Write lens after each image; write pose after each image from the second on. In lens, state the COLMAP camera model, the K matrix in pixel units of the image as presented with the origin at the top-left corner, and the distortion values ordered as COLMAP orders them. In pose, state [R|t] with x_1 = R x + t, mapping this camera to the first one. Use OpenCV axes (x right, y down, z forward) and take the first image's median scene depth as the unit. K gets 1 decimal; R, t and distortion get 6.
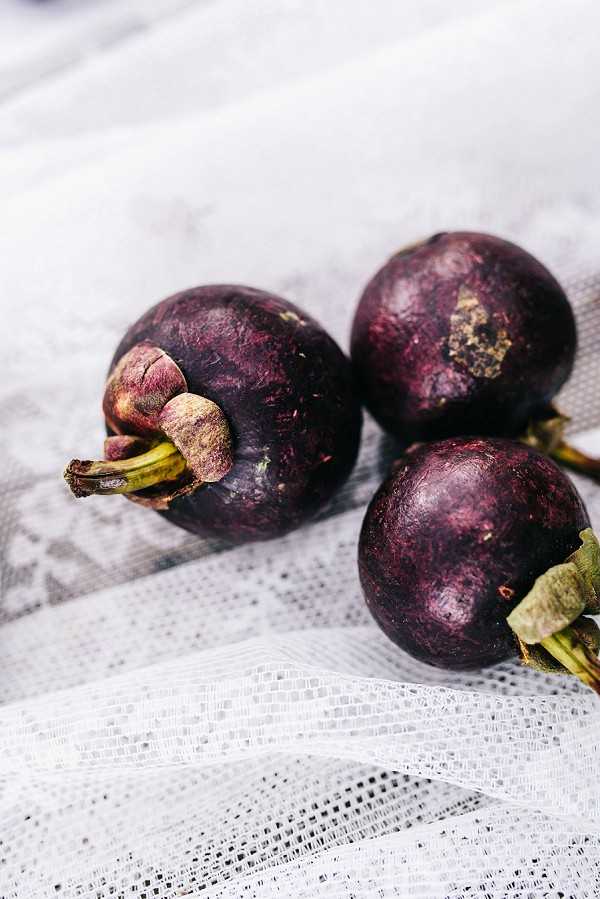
lens RADIAL K [[907.3, 0, 299.7], [0, 907.3, 419.4], [0, 0, 1]] dist [-0.017692, 0.000410]
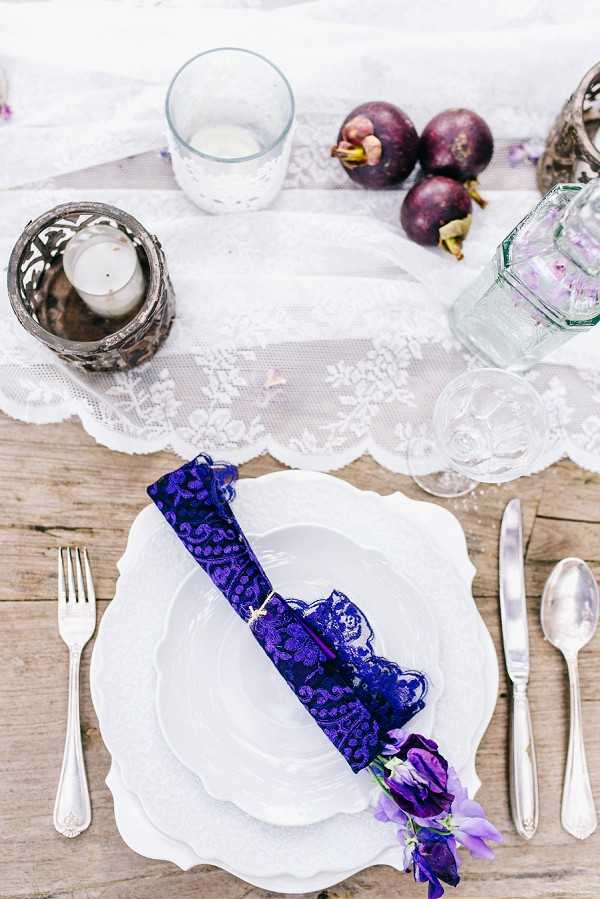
lens RADIAL K [[907.3, 0, 299.7], [0, 907.3, 419.4], [0, 0, 1]] dist [-0.017692, 0.000410]
pose [[0.949611, 0.296501, 0.101617, -0.375651], [-0.313126, 0.911728, 0.265903, 0.108316], [-0.013806, -0.284324, 0.958629, -2.268883]]
